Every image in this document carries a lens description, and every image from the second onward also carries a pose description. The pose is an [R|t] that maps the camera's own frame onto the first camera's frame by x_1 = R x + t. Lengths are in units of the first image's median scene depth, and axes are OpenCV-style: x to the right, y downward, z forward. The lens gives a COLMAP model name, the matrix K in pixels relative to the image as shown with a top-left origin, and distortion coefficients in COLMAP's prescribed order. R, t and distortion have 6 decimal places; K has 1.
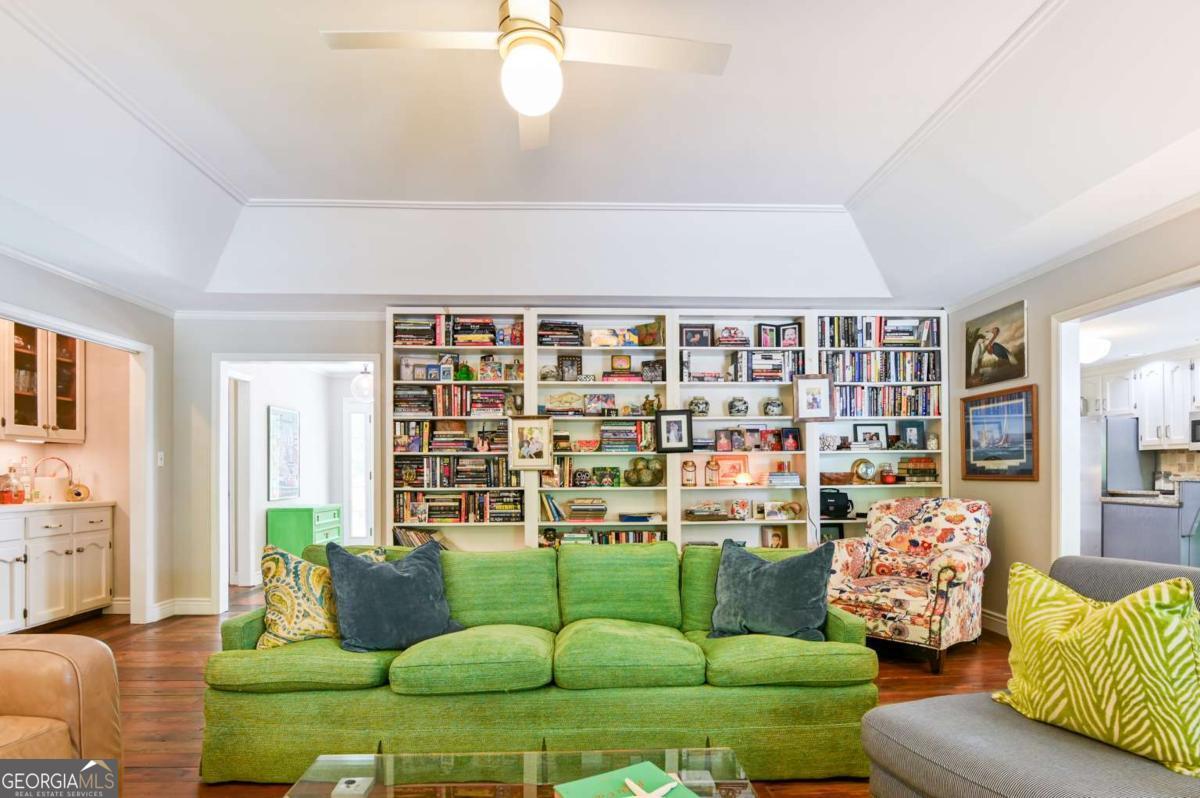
lens RADIAL K [[612.6, 0, 602.3], [0, 612.6, 470.6], [0, 0, 1]] dist [-0.020221, 0.000229]
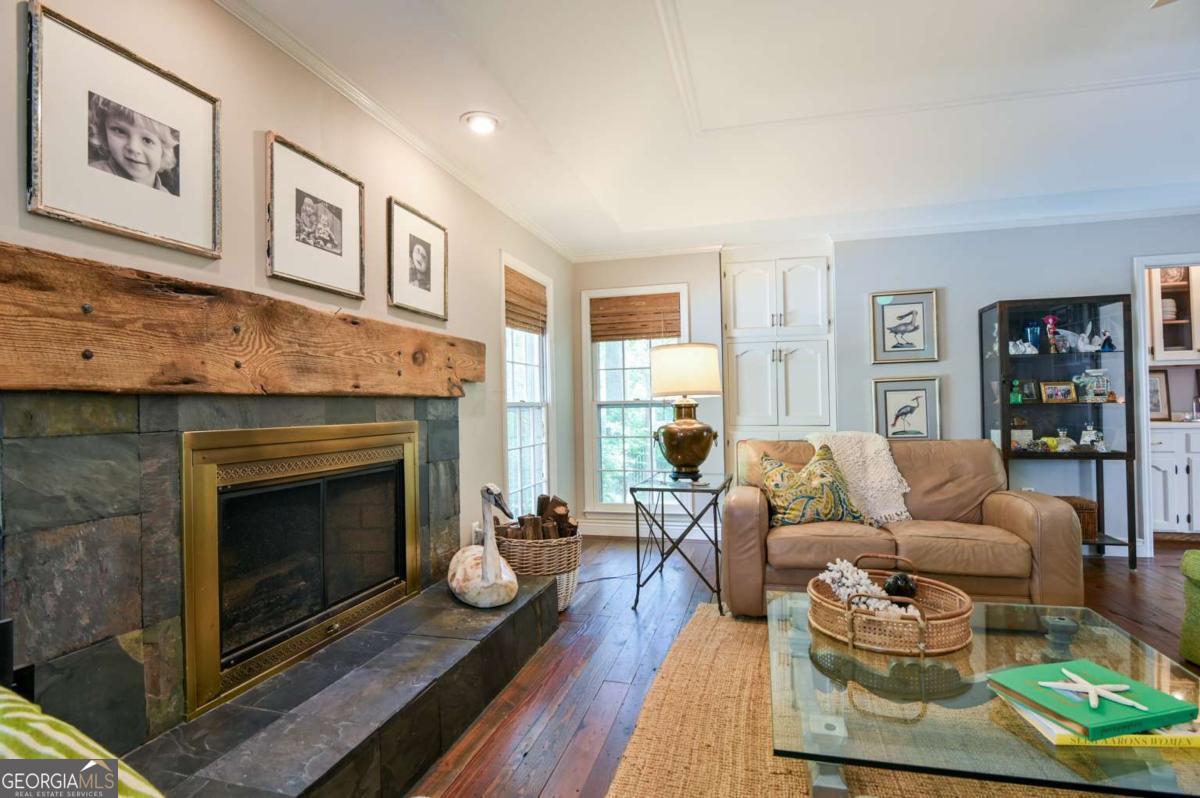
lens RADIAL K [[590.5, 0, 600.9], [0, 590.5, 399.4], [0, 0, 1]] dist [-0.018424, -0.000443]
pose [[-0.303619, -0.002797, -0.952789, 0.351873], [0.020858, 0.999737, -0.009582, 0.002014], [0.952565, -0.022782, -0.303481, 0.127516]]
